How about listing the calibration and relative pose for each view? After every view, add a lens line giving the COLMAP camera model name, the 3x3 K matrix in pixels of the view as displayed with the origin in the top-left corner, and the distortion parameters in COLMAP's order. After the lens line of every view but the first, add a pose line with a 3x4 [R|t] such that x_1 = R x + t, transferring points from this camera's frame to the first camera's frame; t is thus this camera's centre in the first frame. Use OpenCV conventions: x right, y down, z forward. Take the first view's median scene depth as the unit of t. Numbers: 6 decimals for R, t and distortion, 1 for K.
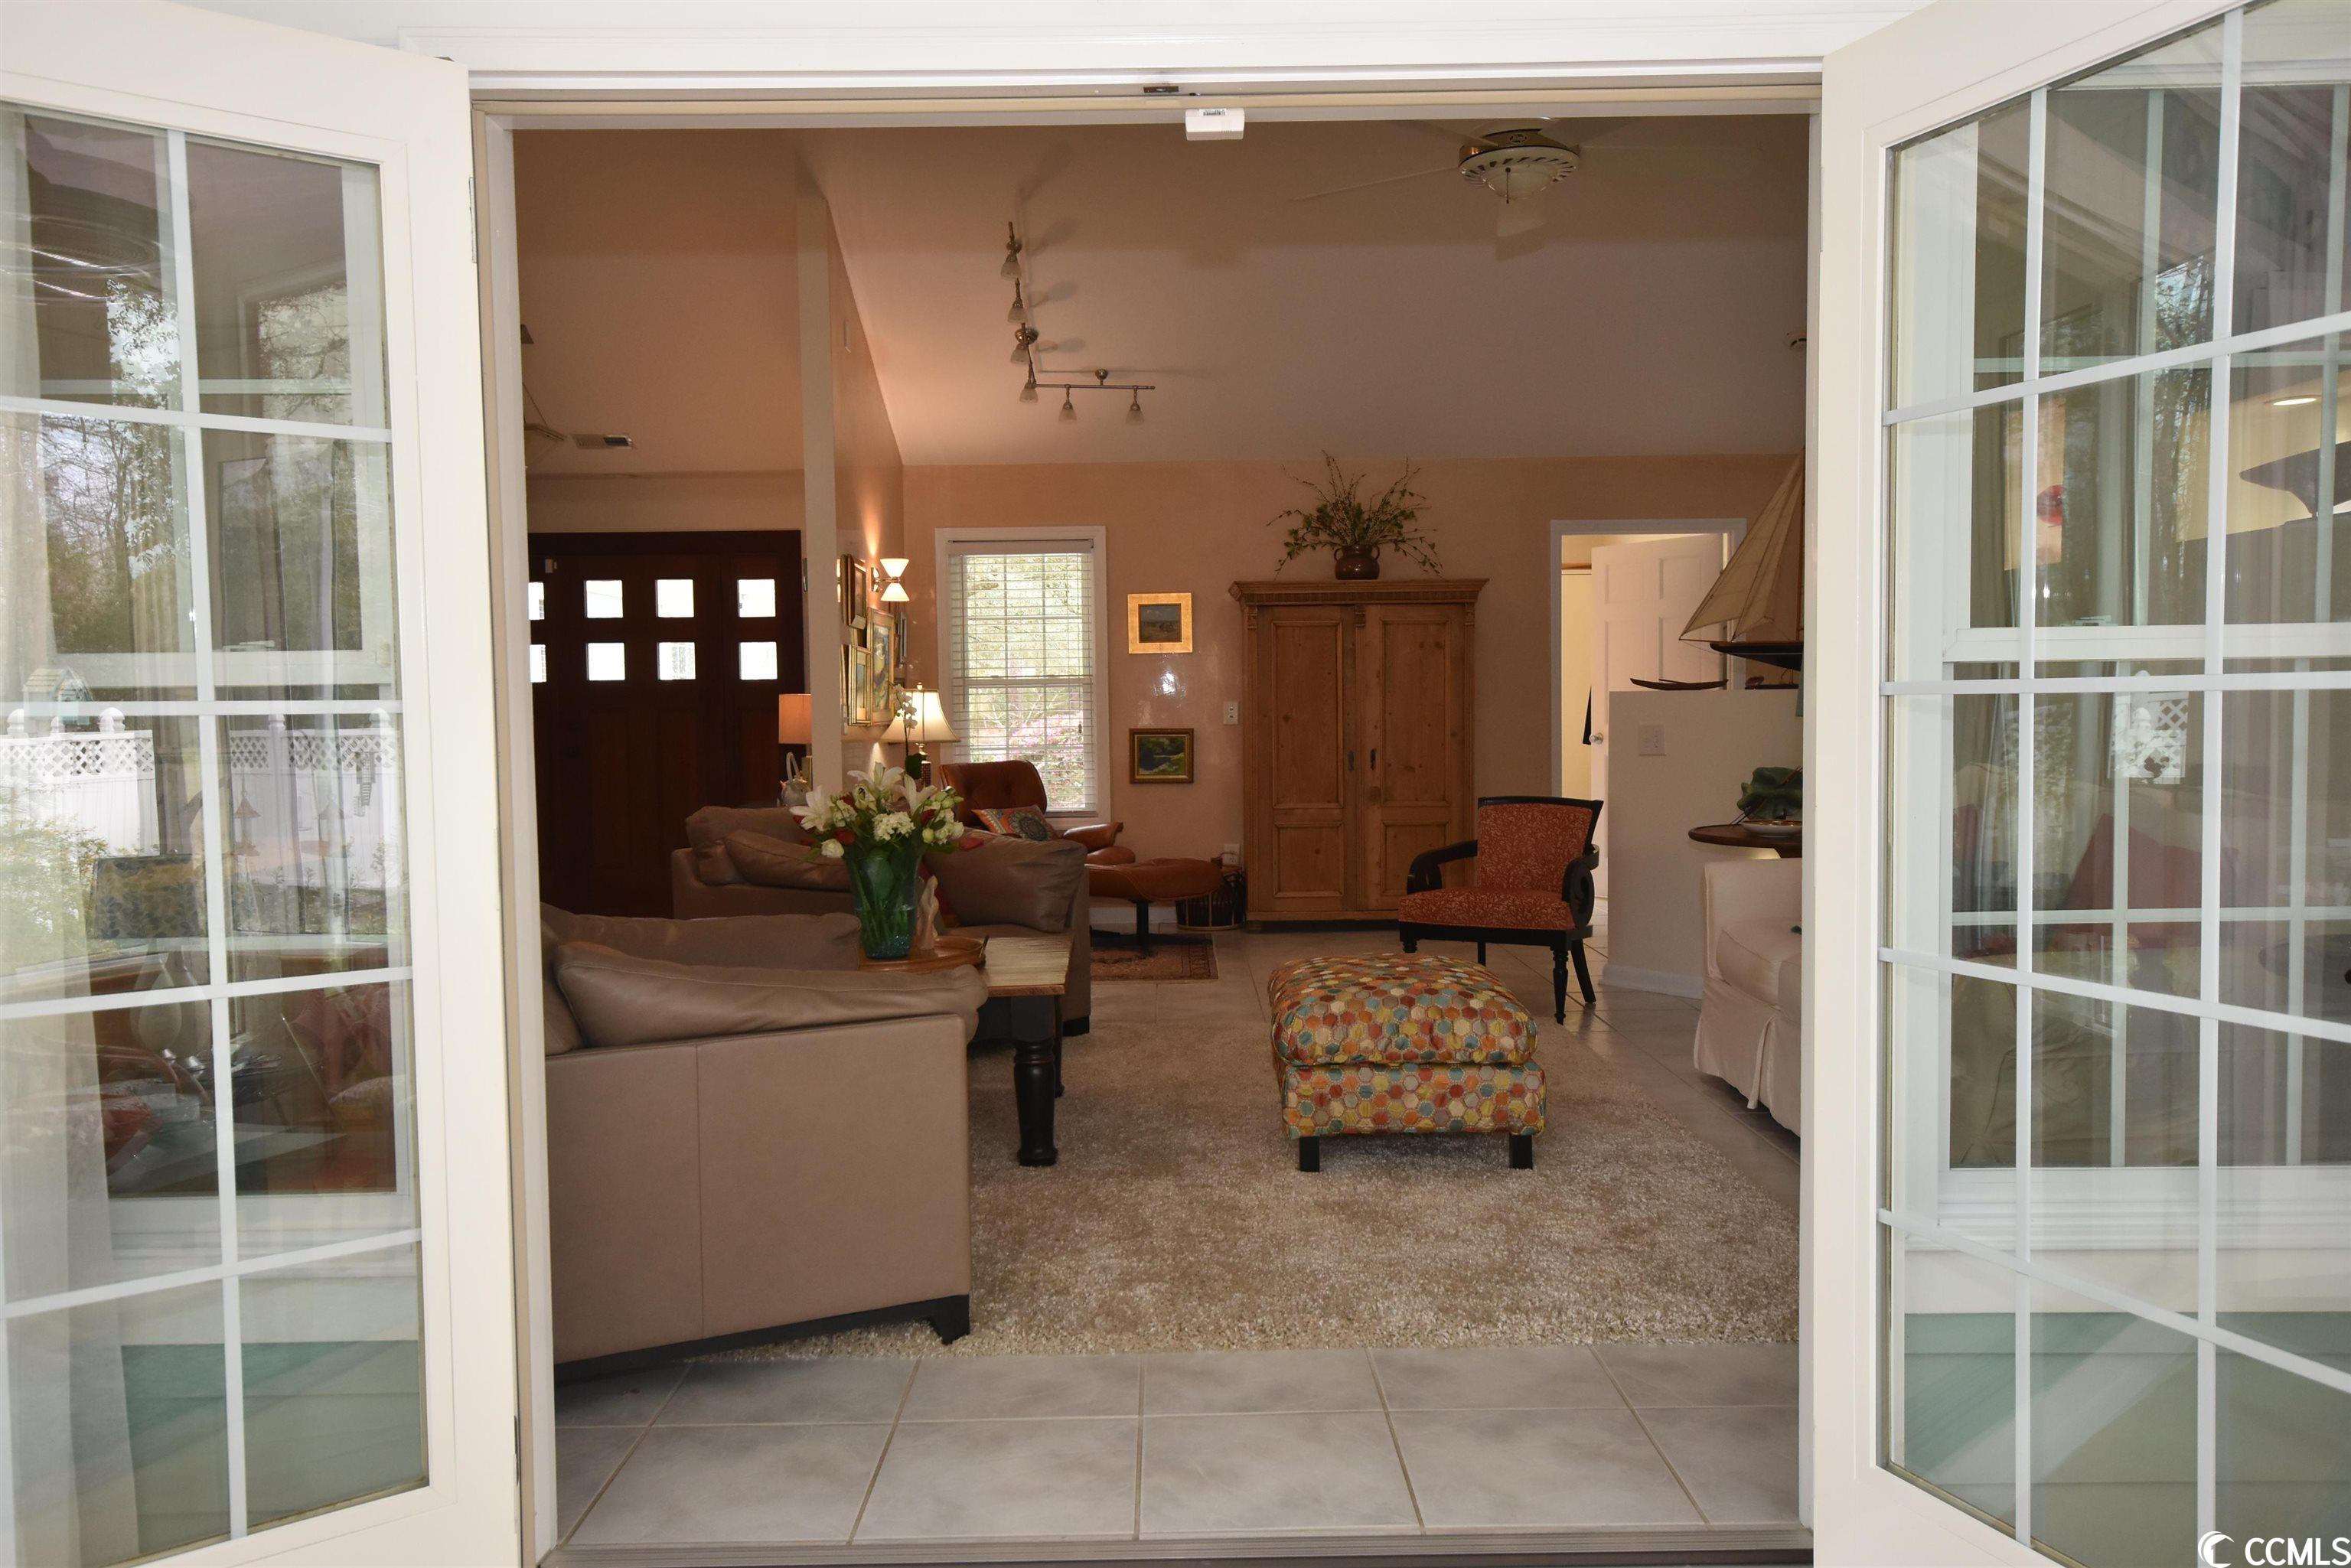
lens RADIAL K [[1725.2, 0, 1177.1], [0, 1725.2, 785.4], [0, 0, 1]] dist [0.020715, 0.008311]
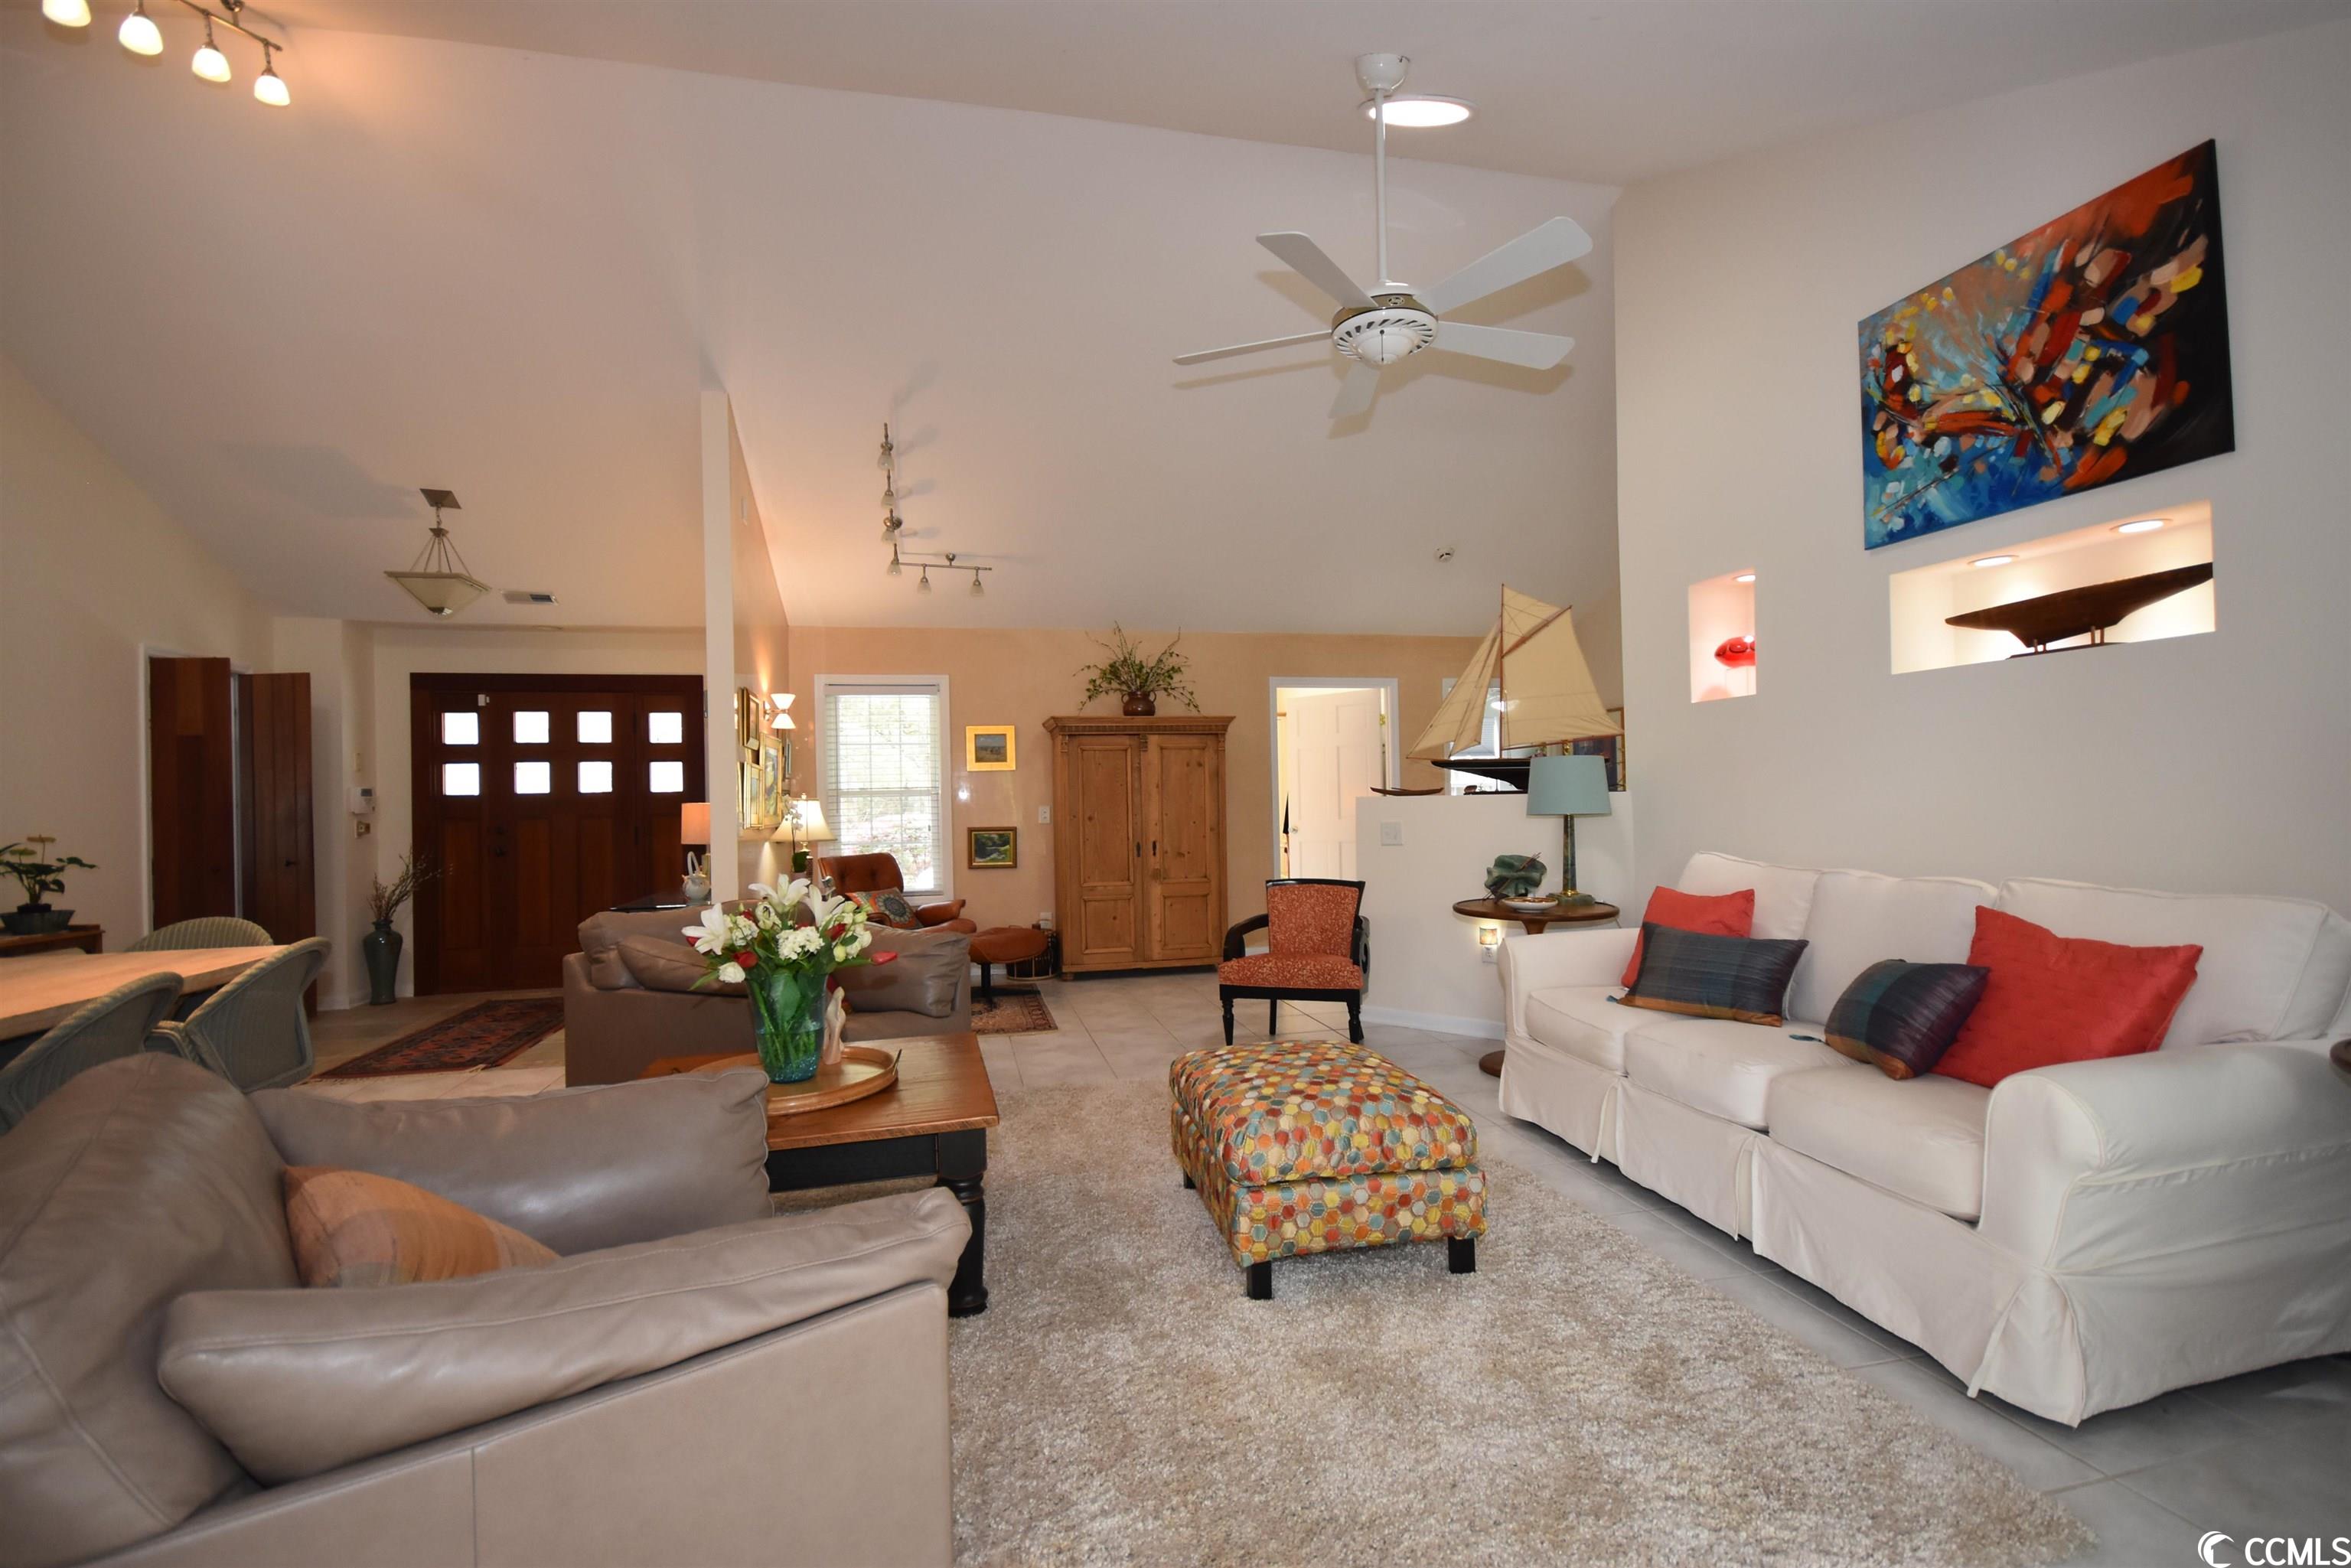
lens RADIAL K [[1030.1, 0, 1173.8], [0, 1030.1, 790.9], [0, 0, 1]] dist [0.002502, -0.008974]
pose [[0.977330, -0.004547, 0.211671, -0.049803], [0.017608, 0.998051, -0.059859, -0.013171], [-0.210986, 0.062230, 0.975506, 0.239396]]
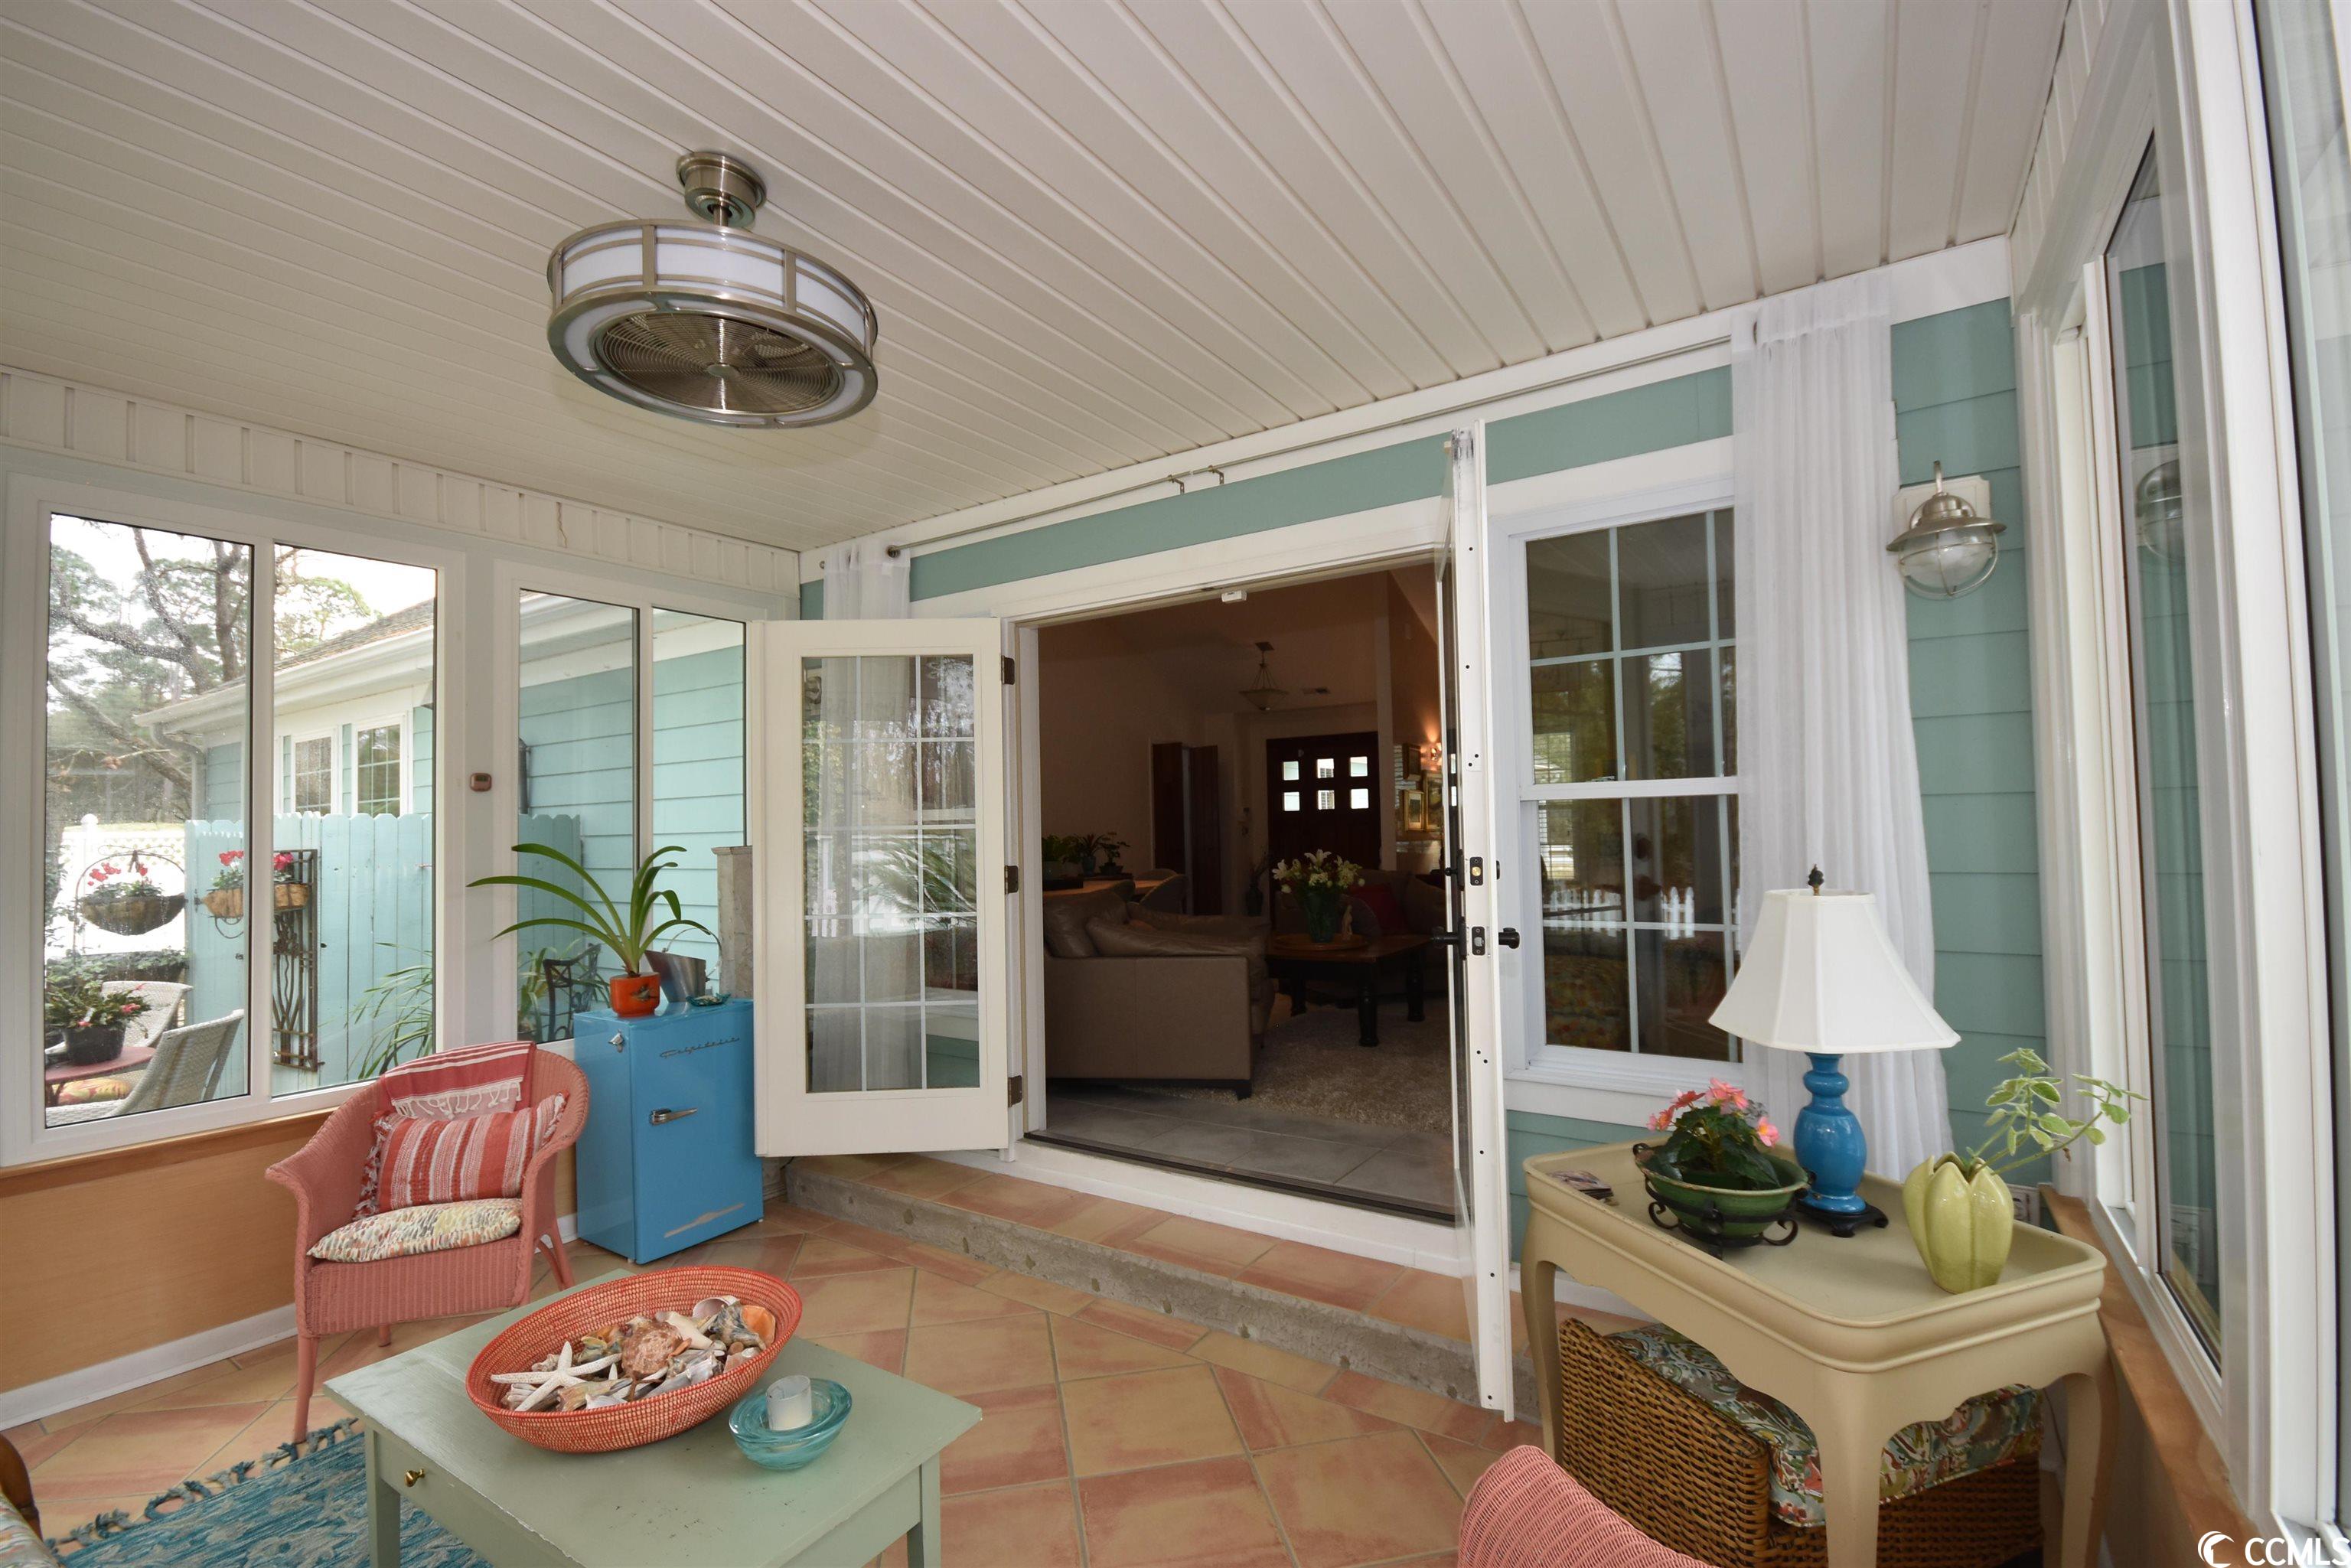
lens RADIAL K [[1030.1, 0, 1188.1], [0, 1030.1, 787.5], [0, 0, 1]] dist [0.002502, -0.008974]
pose [[0.833062, -0.026728, -0.552534, 0.240674], [-0.016142, 0.997232, -0.072577, 0.003446], [0.552944, 0.069380, 0.830325, -0.085957]]
